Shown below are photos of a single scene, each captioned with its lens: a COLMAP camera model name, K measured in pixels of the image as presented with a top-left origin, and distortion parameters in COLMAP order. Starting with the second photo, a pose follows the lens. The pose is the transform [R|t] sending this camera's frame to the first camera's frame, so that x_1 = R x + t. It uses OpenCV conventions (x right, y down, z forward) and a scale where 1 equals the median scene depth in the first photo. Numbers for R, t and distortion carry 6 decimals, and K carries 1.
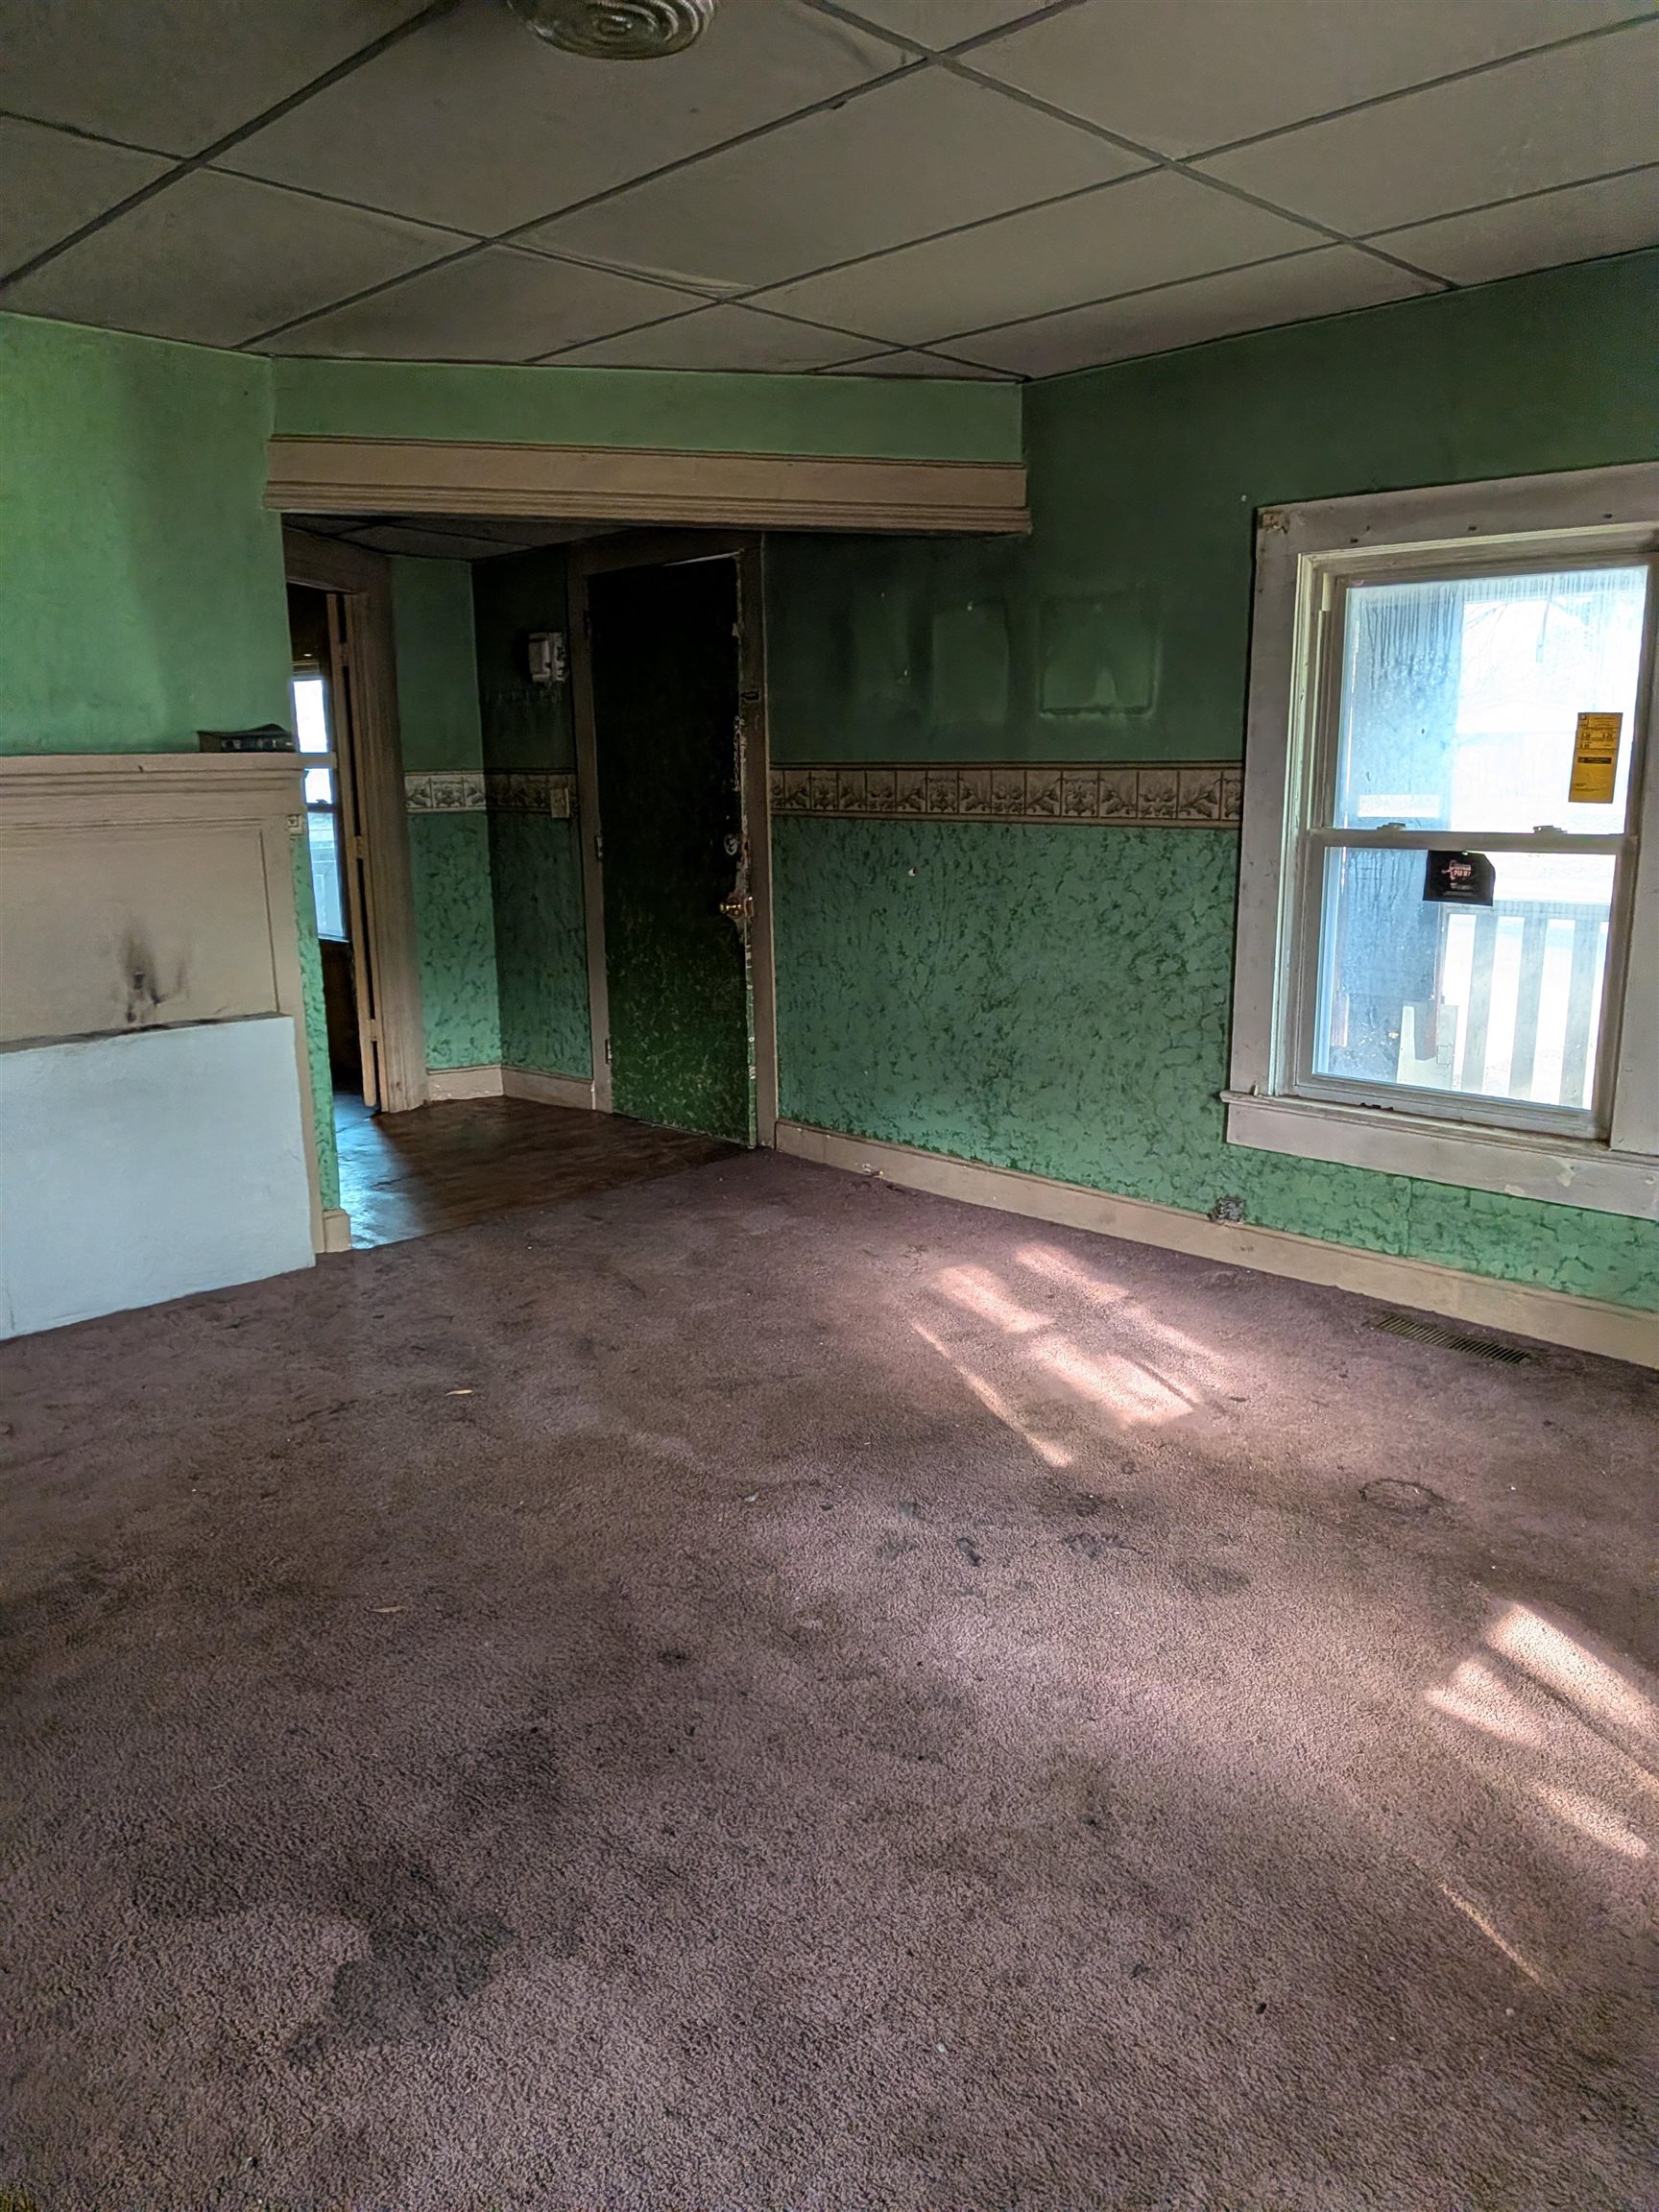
lens RADIAL K [[1543.6, 0, 834.6], [0, 1543.6, 1147.5], [0, 0, 1]] dist [0.111627, -0.176782]
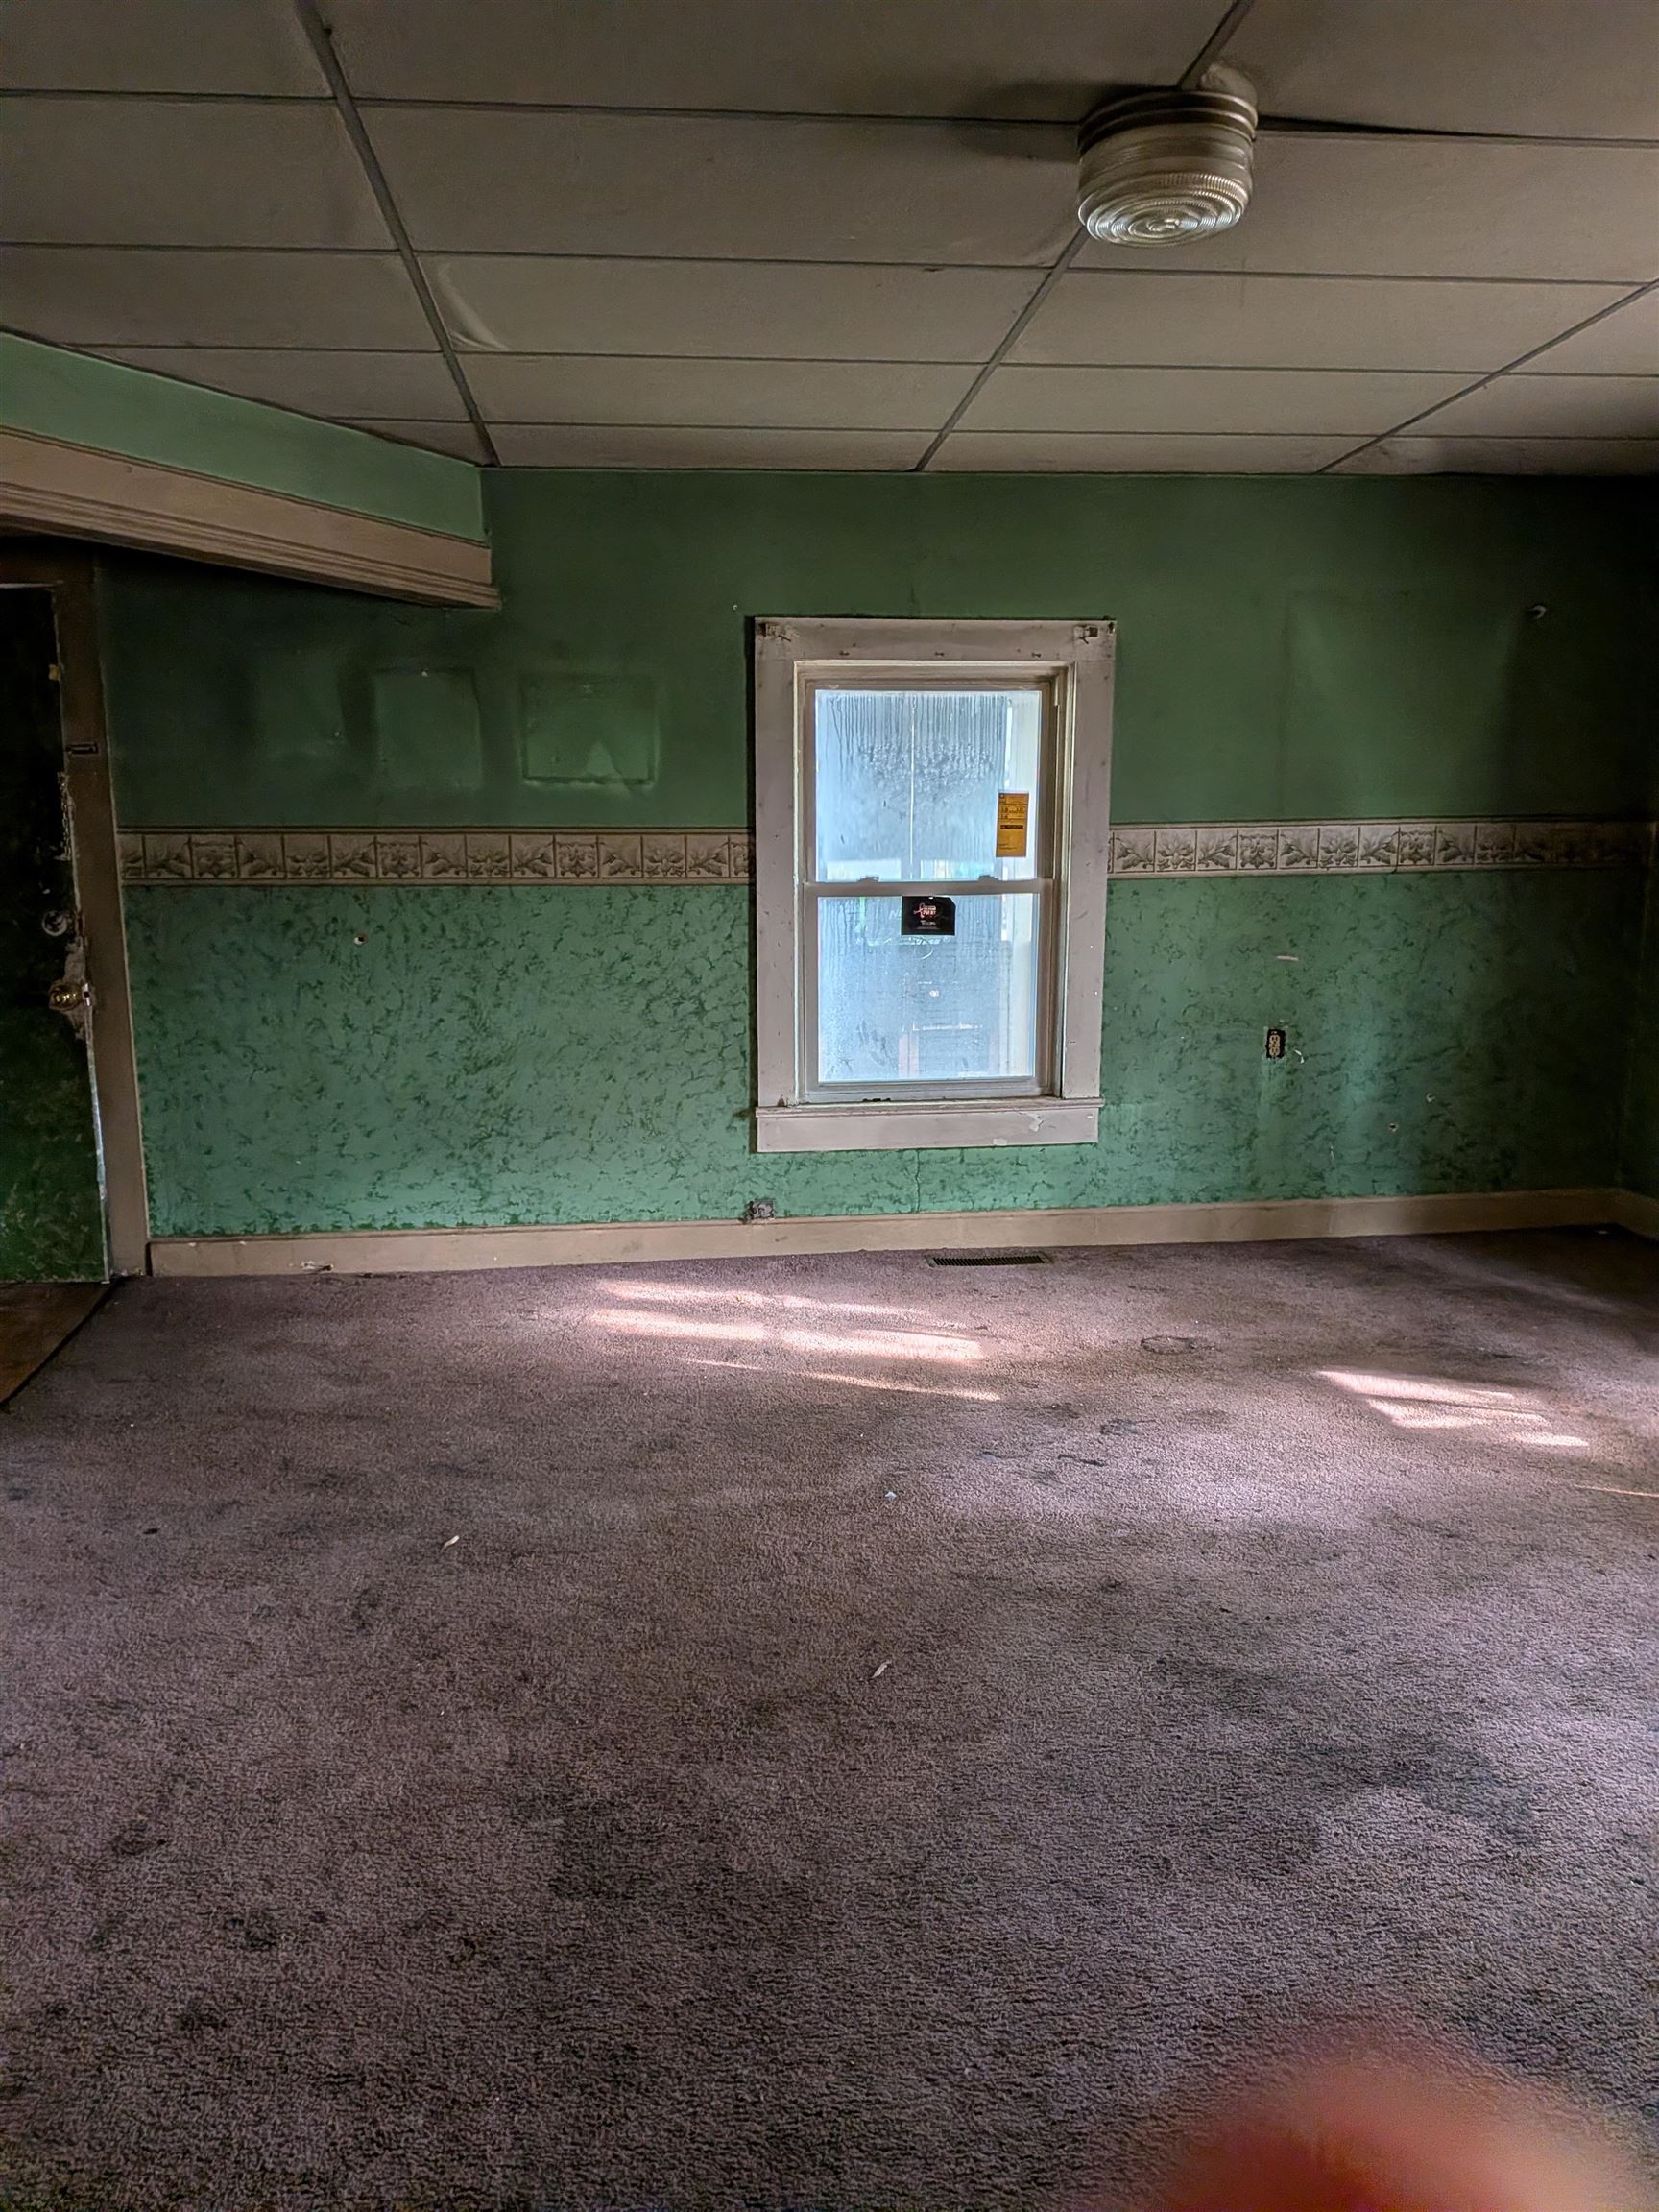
lens RADIAL K [[1543.6, 0, 834.6], [0, 1543.6, 1147.5], [0, 0, 1]] dist [0.111627, -0.176782]
pose [[0.644985, -0.154868, 0.748338, -0.573695], [0.188102, 0.981295, 0.040955, -0.043103], [-0.740683, 0.114348, 0.662052, 0.191246]]
